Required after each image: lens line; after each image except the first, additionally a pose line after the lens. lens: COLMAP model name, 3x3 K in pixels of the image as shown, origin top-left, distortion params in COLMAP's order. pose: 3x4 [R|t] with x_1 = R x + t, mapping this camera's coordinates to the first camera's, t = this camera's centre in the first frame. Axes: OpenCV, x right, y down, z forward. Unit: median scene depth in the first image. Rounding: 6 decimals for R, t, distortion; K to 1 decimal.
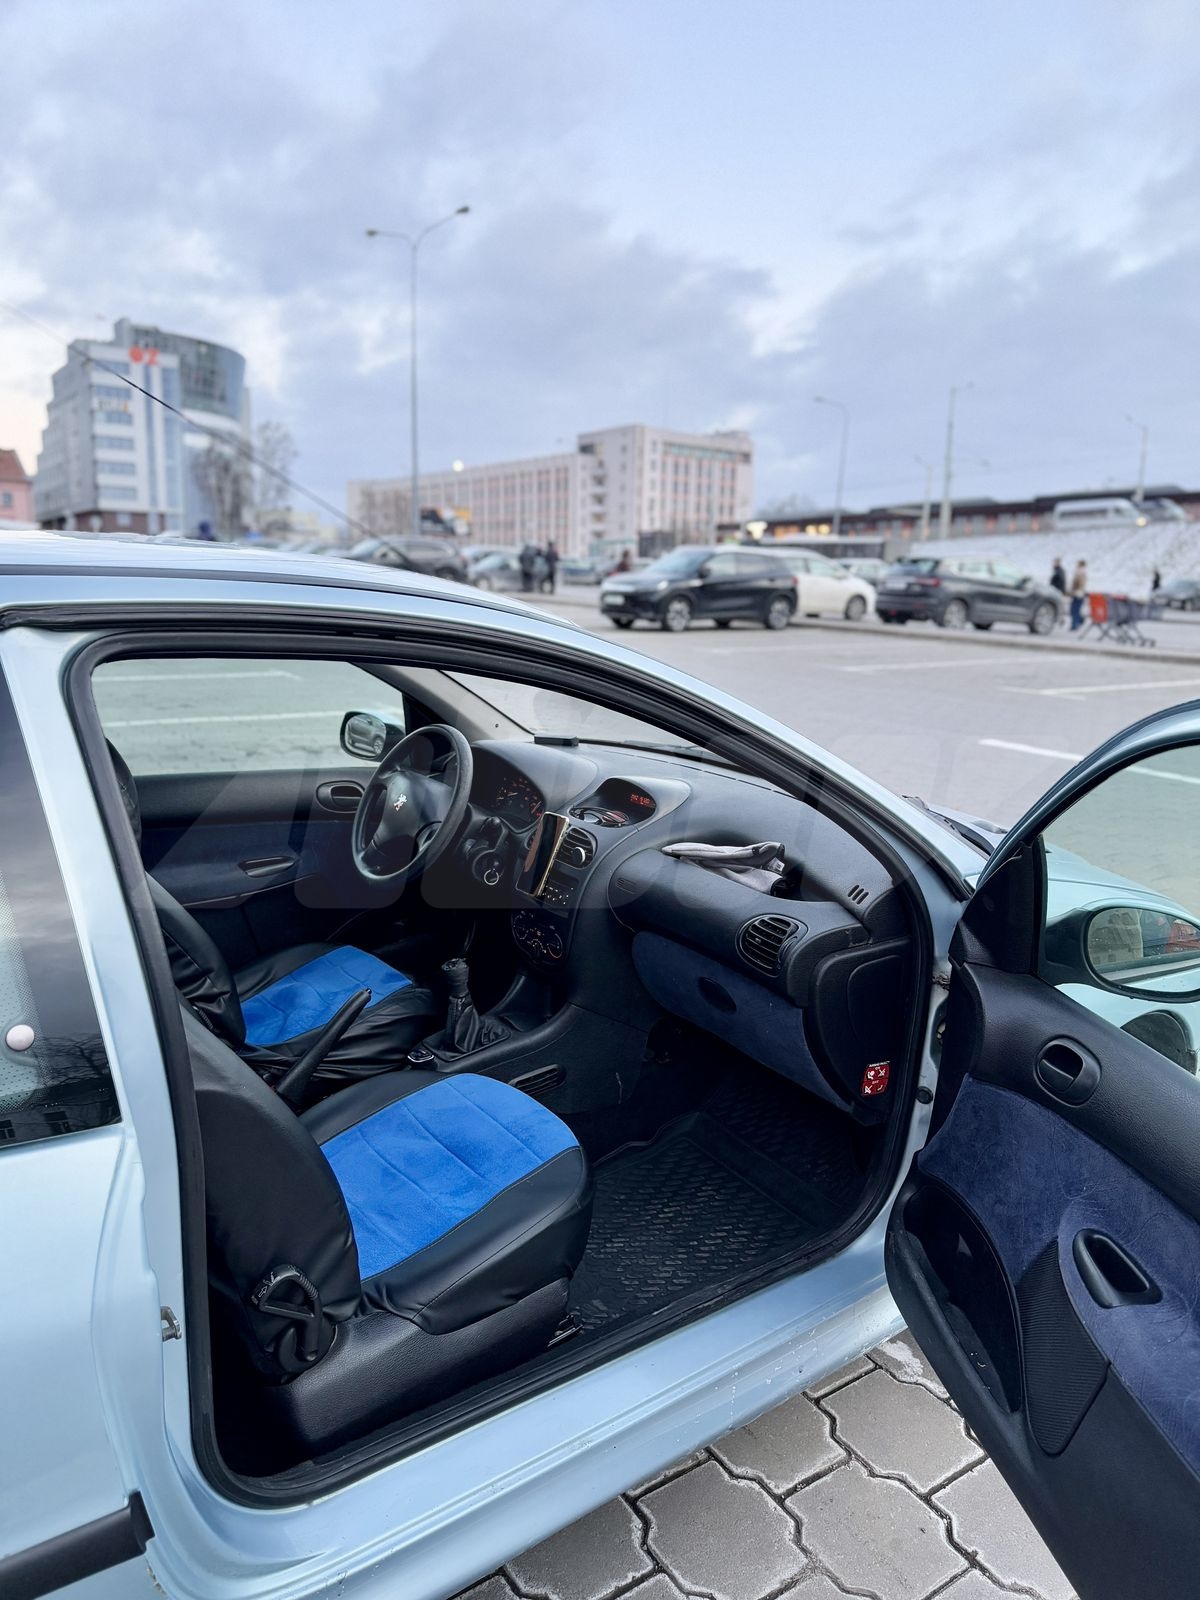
lens RADIAL K [[1151.1, 0, 615.3], [0, 1151.1, 799.5], [0, 0, 1]] dist [0.050767, -0.055243]
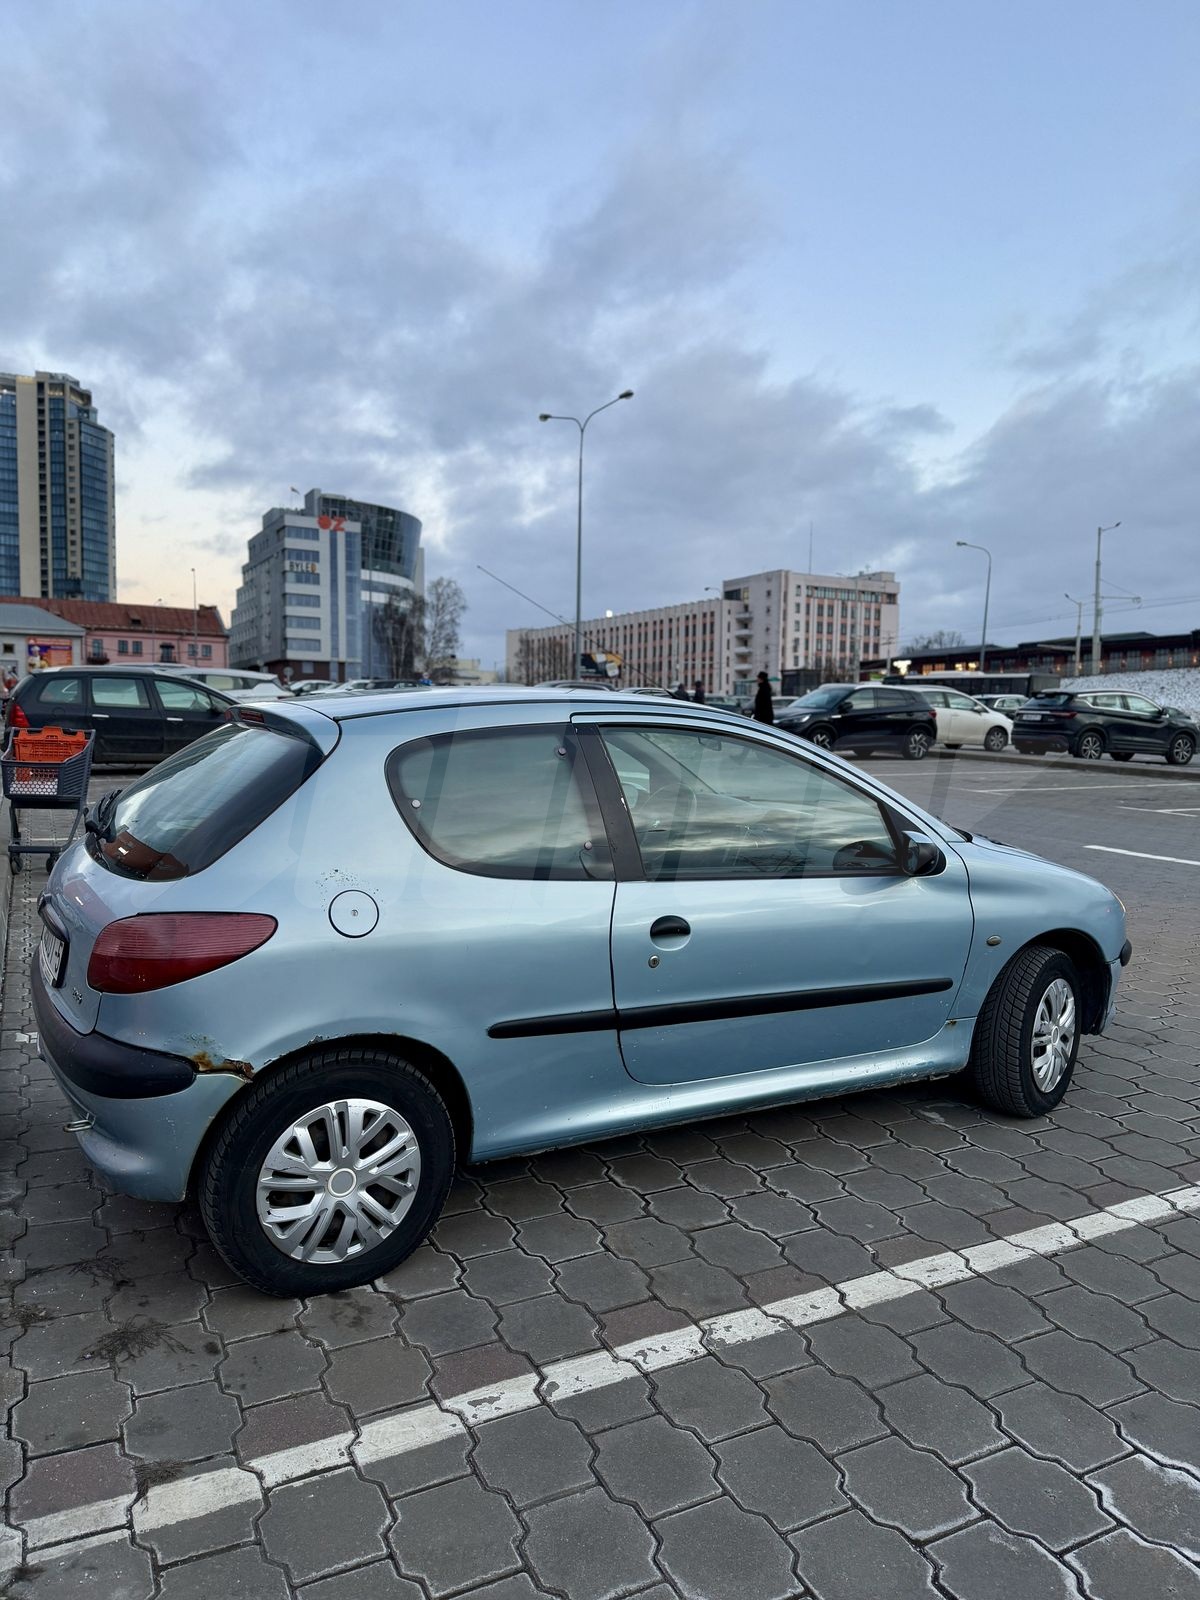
lens RADIAL K [[1151.1, 0, 597.3], [0, 1151.1, 810.0], [0, 0, 1]] dist [0.050767, -0.055243]
pose [[0.990298, 0.002497, -0.138935, -0.002110], [-0.017637, 0.994012, -0.107842, 0.016061], [0.137833, 0.109246, 0.984412, -0.072140]]
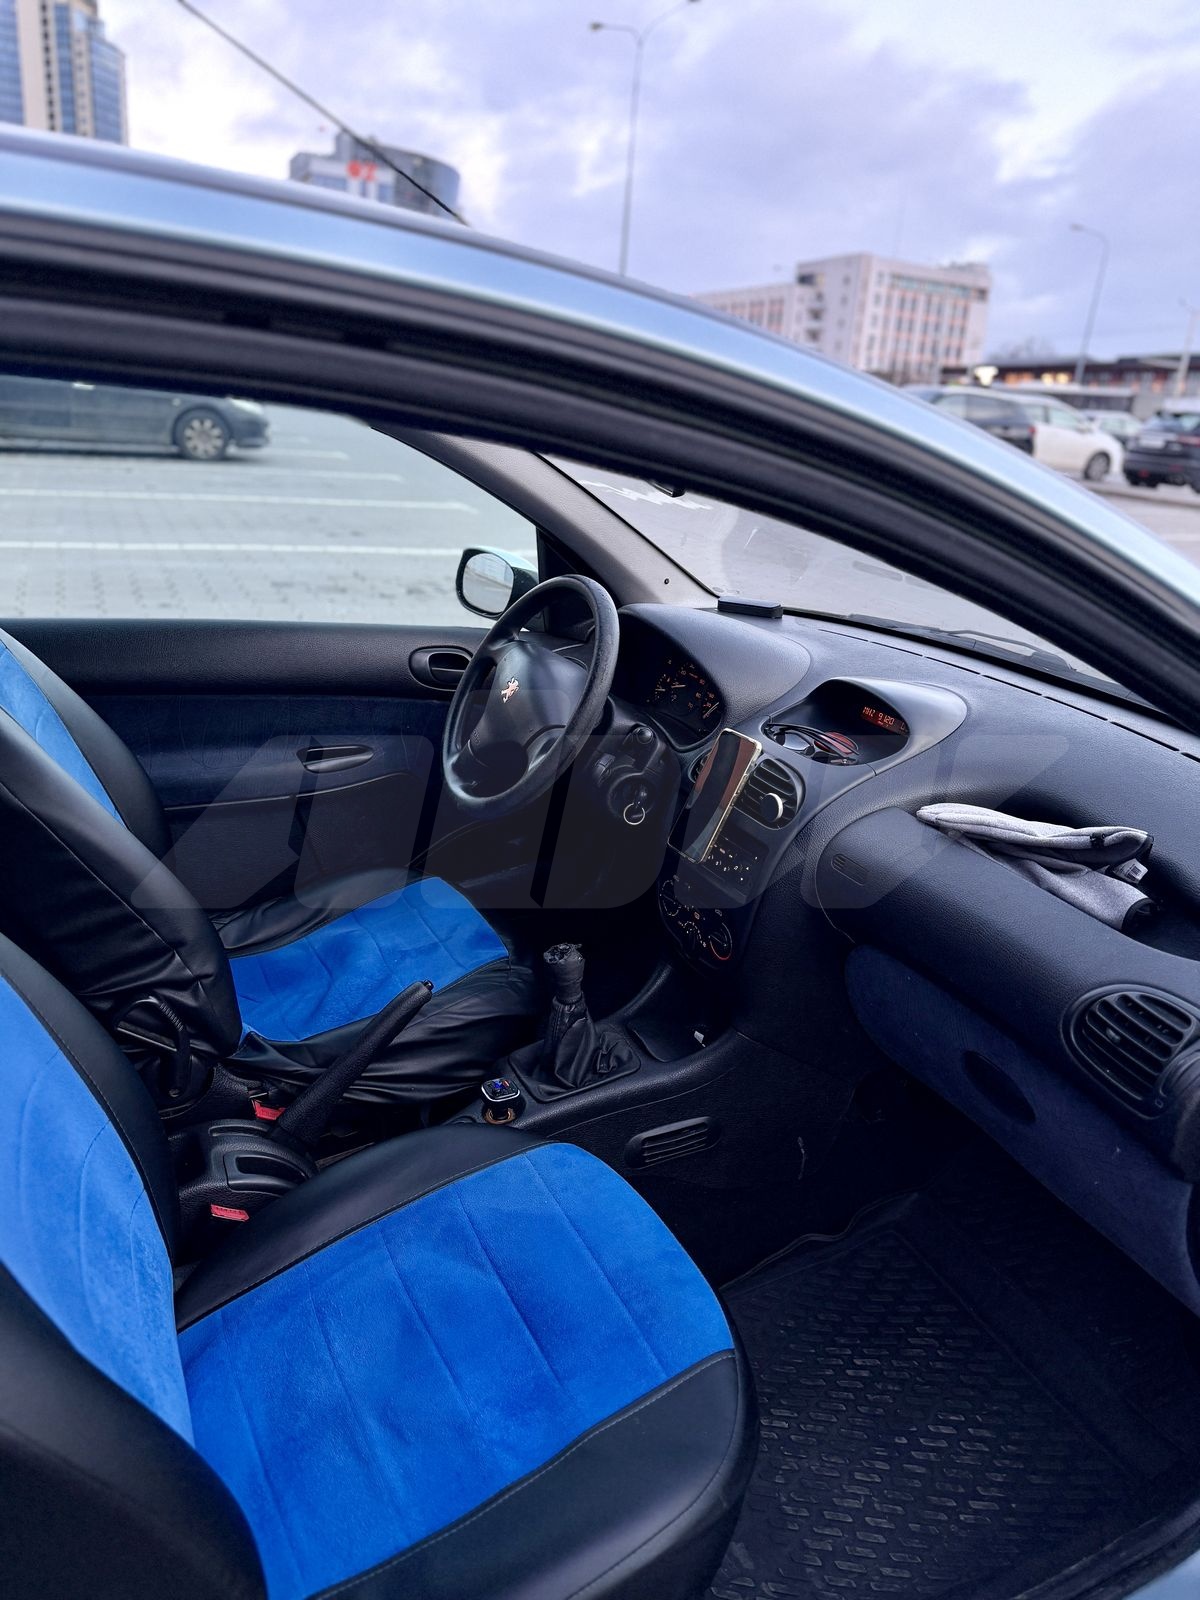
lens RADIAL K [[1151.1, 0, 590.6], [0, 1151.1, 798.3], [0, 0, 1]] dist [0.050767, -0.055243]
pose [[0.981605, 0.098008, -0.163850, -0.002615], [-0.076694, 0.988318, 0.131703, -0.002829], [0.174844, -0.116714, 0.977654, 0.036643]]
